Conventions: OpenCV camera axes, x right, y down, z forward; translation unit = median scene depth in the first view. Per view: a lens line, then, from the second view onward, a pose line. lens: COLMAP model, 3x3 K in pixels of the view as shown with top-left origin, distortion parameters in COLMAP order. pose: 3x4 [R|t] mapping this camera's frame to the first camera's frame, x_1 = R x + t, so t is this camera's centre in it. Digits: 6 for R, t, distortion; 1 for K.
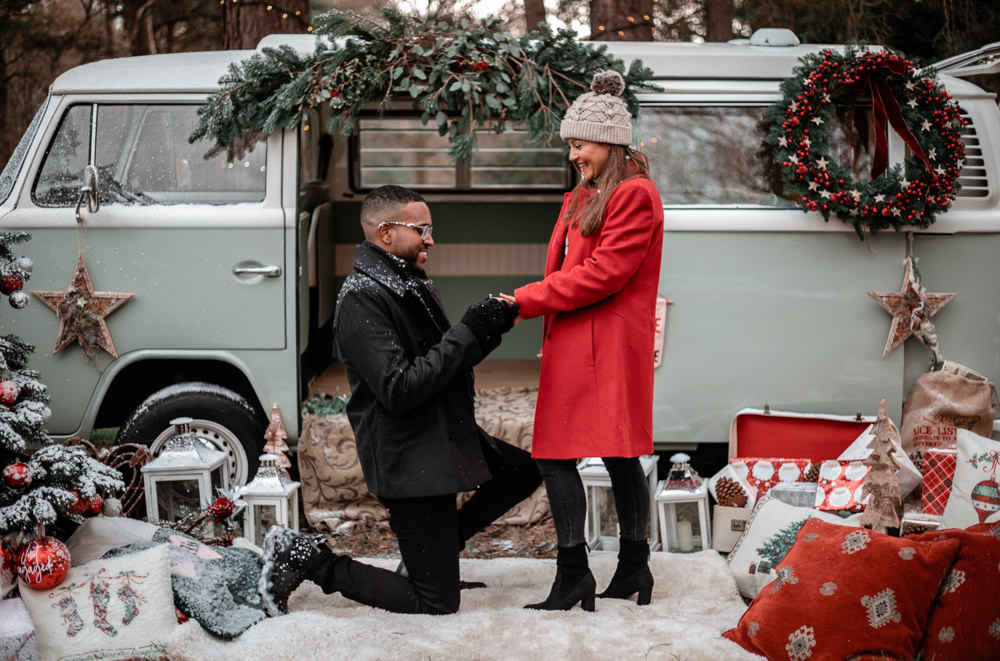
lens RADIAL K [[1467.1, 0, 500.0], [0, 1467.1, 330.5], [0, 0, 1]] dist [-0.093298, -0.071031]
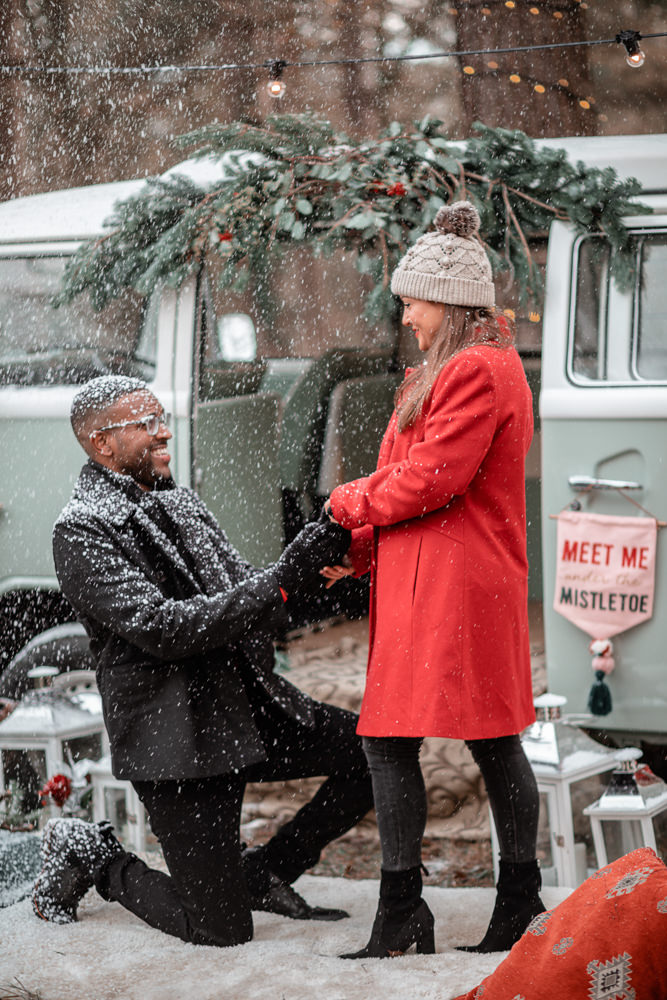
lens RADIAL K [[2454.1, 0, 333.5], [0, 2454.1, 500.0], [0, 0, 1]] dist [0.382854, -0.331431]
pose [[0.889742, 0.009757, -0.456359, 0.505382], [-0.018796, 0.999707, -0.015271, -0.010507], [0.456076, 0.022165, 0.889665, -0.083503]]
